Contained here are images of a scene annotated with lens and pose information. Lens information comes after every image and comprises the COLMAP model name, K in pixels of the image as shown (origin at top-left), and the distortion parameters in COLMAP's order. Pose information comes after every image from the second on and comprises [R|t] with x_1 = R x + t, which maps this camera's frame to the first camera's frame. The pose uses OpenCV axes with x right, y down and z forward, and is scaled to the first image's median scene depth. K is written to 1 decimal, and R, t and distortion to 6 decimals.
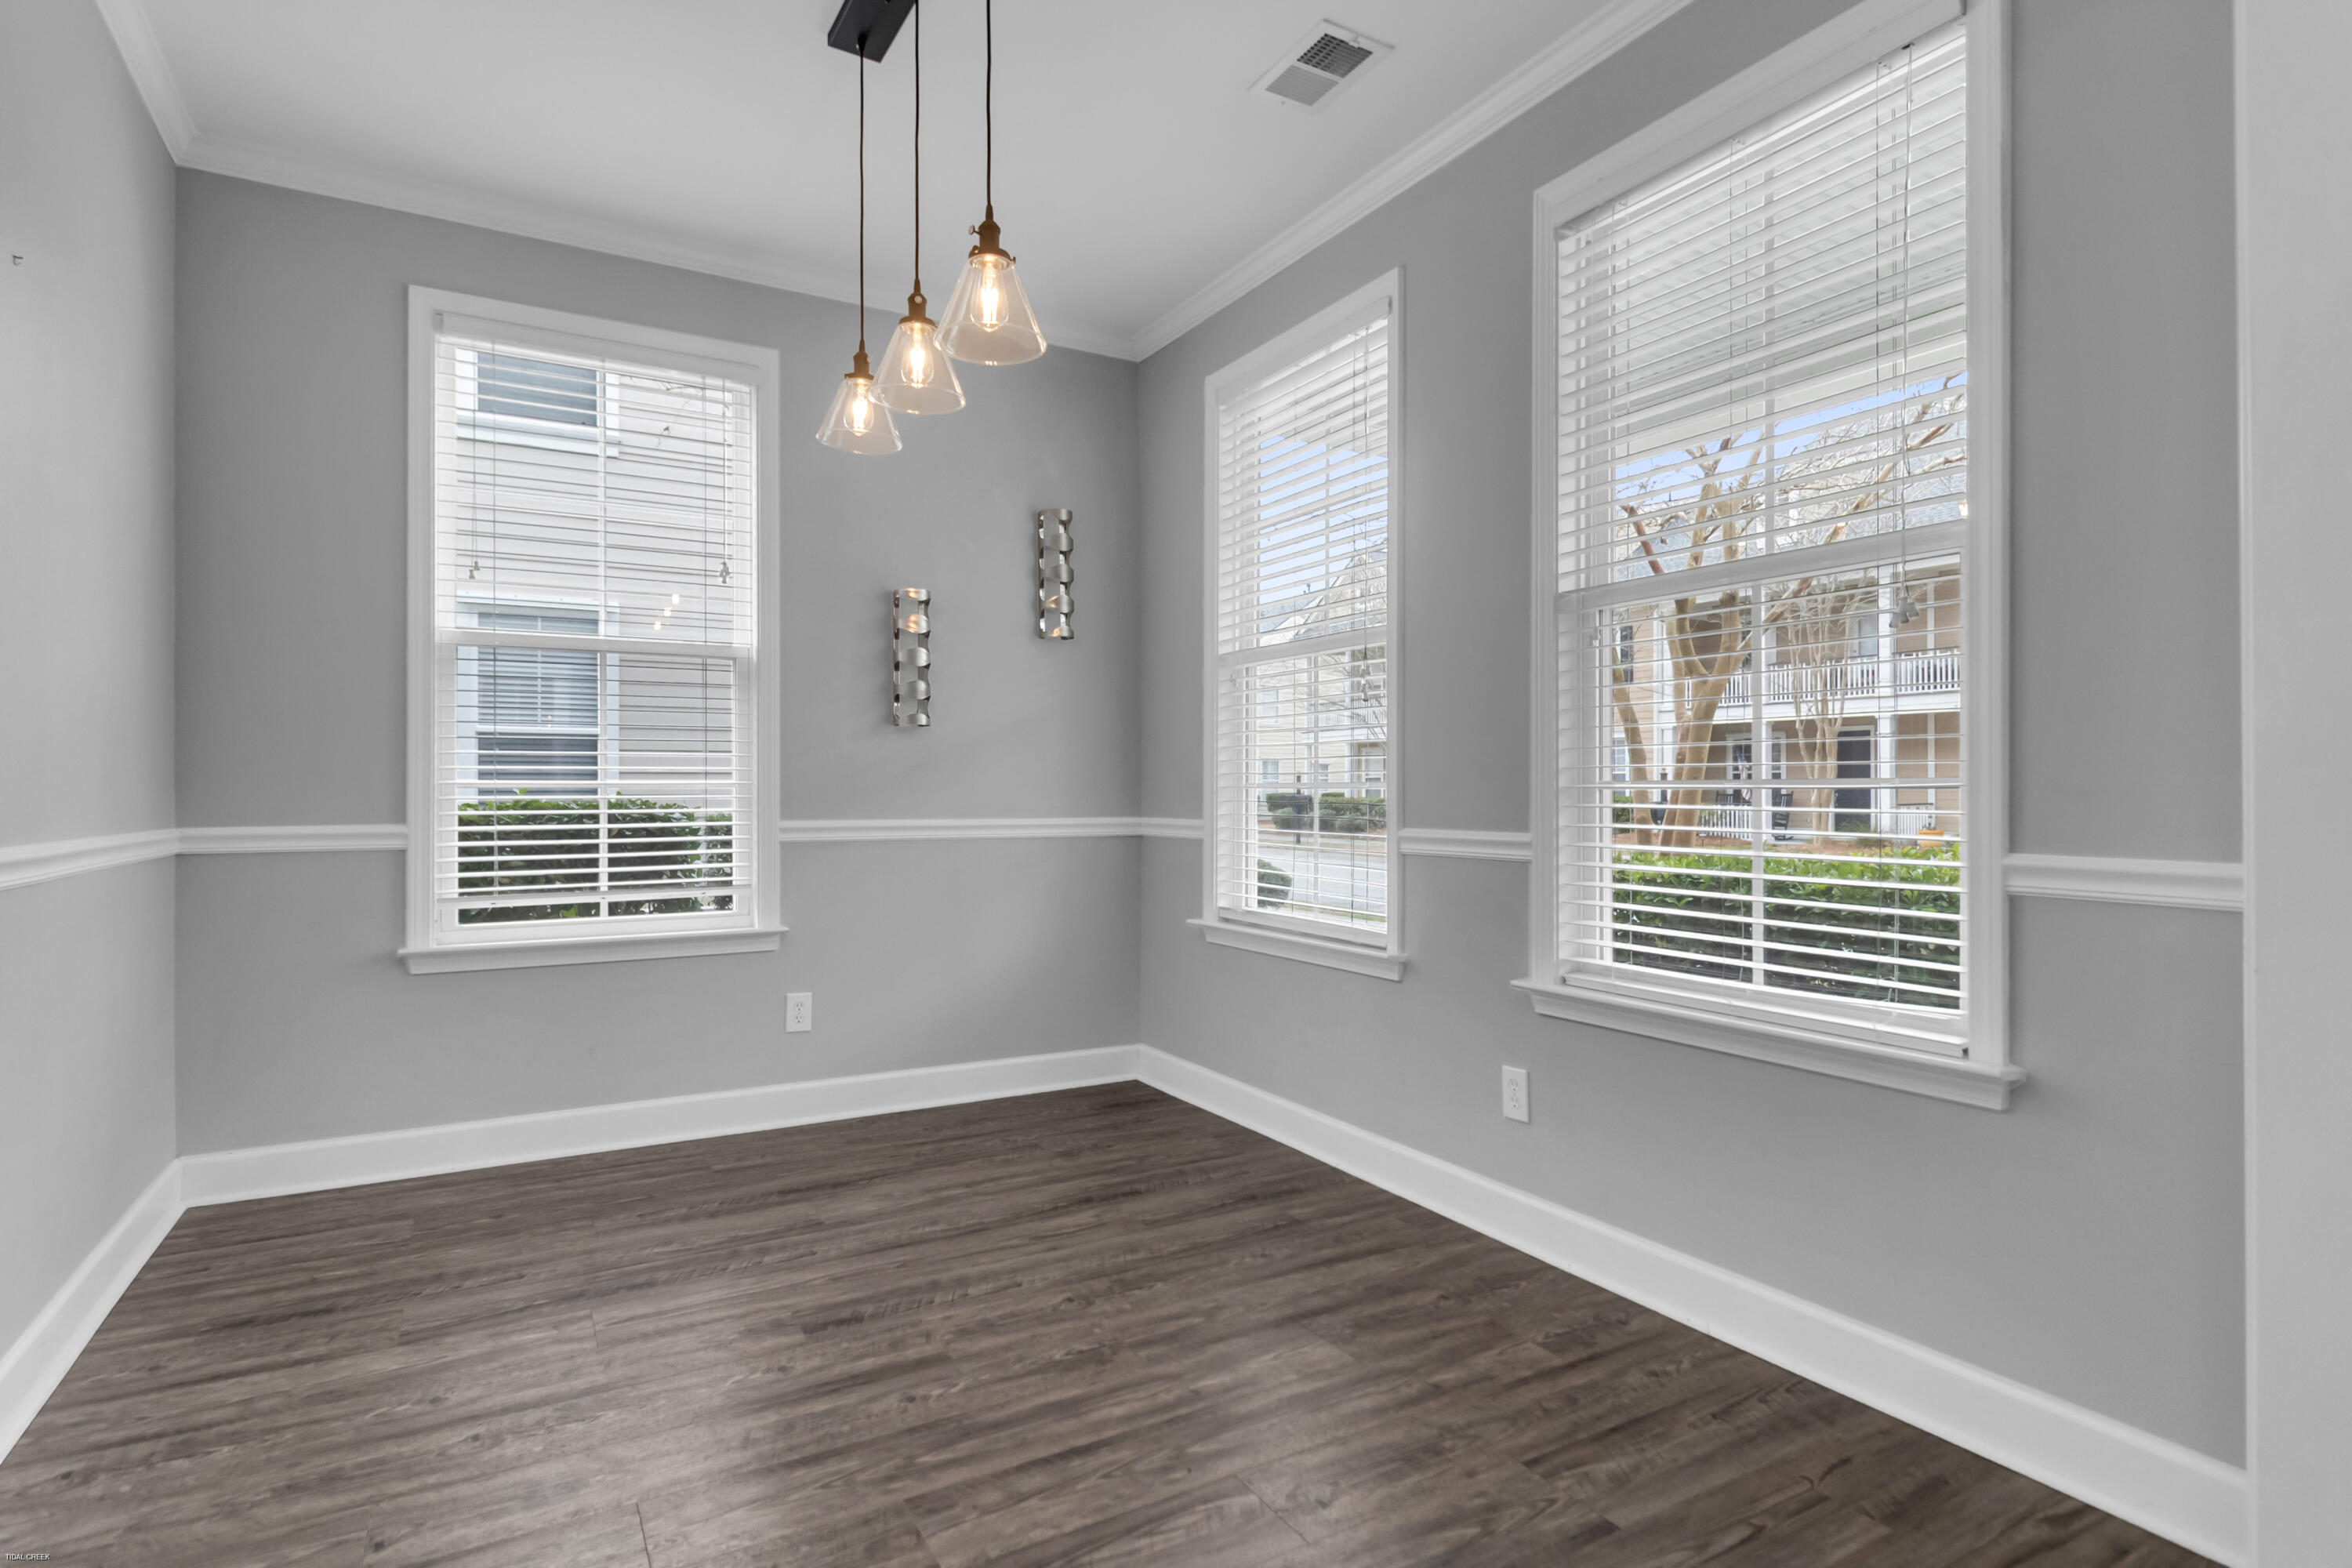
lens RADIAL K [[1186.0, 0, 1160.6], [0, 1186.0, 778.8], [0, 0, 1]] dist [-0.010389, -0.003497]
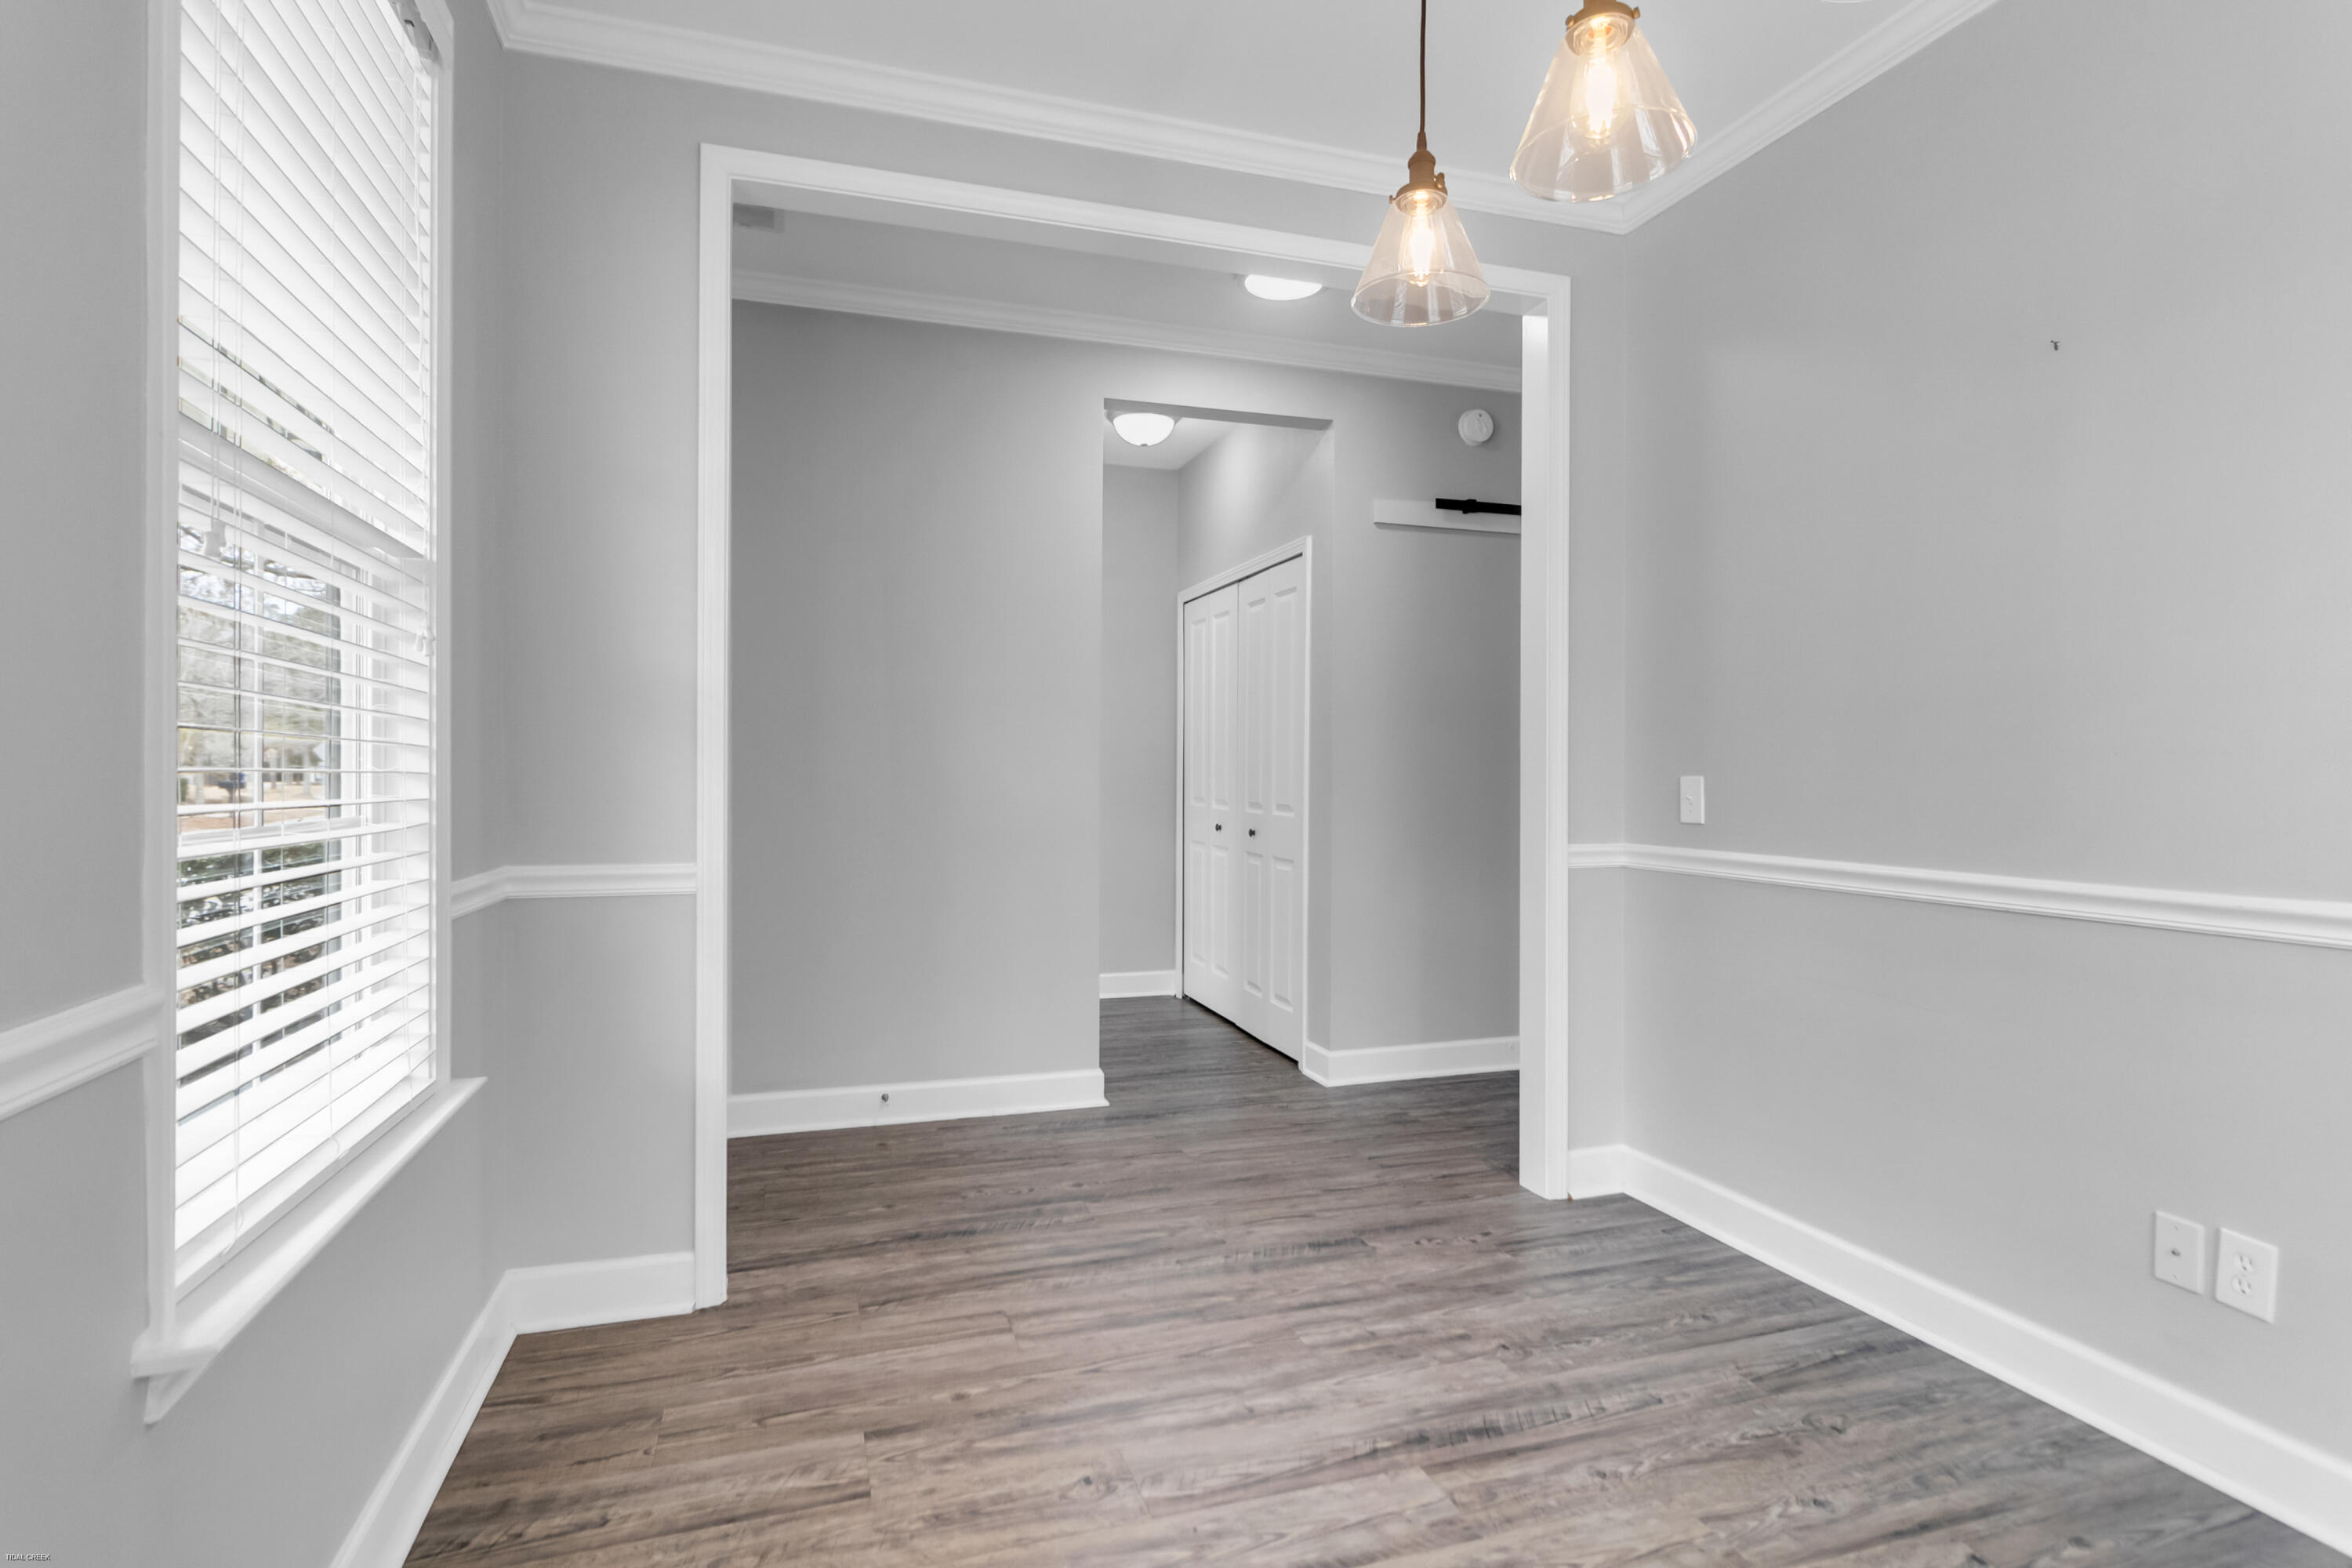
lens RADIAL K [[1186.0, 0, 1161.8], [0, 1186.0, 782.4], [0, 0, 1]] dist [-0.010389, -0.003497]
pose [[-0.978811, -0.010073, 0.204516, -0.122839], [-0.008381, 0.999923, 0.009136, -0.039297], [-0.204593, 0.007229, -0.978821, 1.686878]]
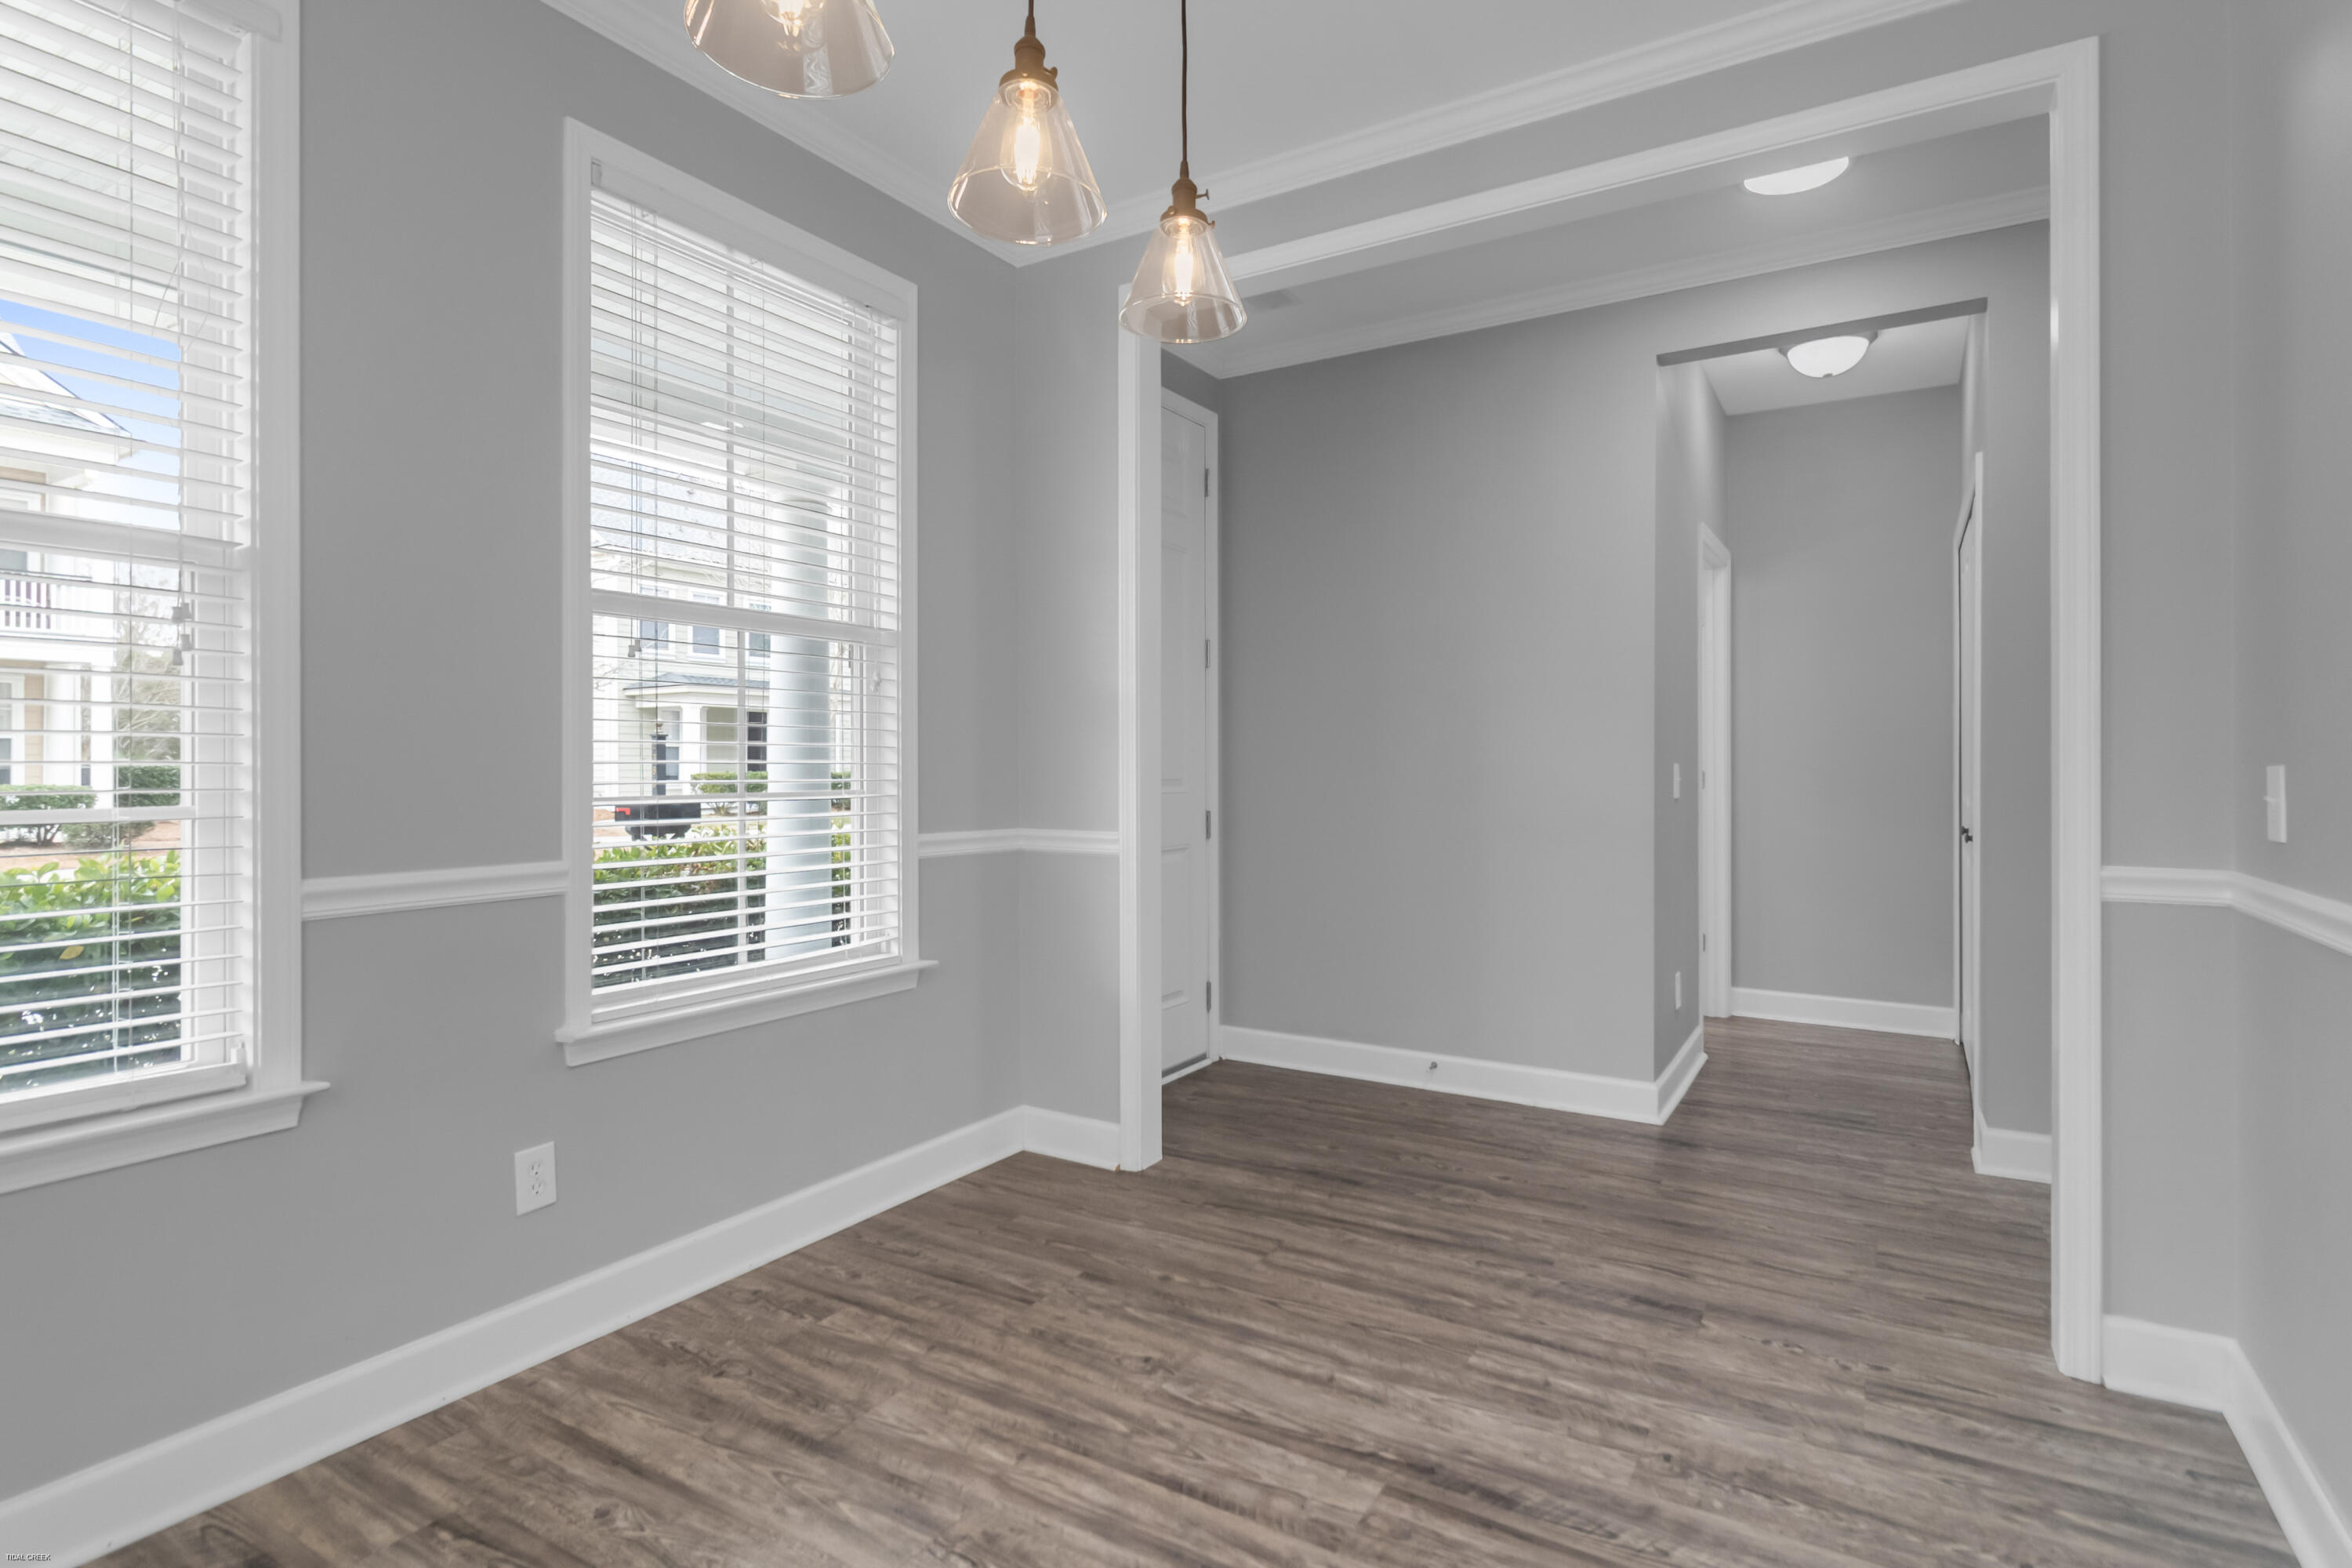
lens RADIAL K [[1186.0, 0, 1173.7], [0, 1186.0, 771.7], [0, 0, 1]] dist [-0.010389, -0.003497]
pose [[-0.475523, -0.014840, 0.879578, -0.832962], [-0.004124, 0.999884, 0.014640, -0.045157], [-0.879693, 0.003334, -0.475530, 1.305685]]
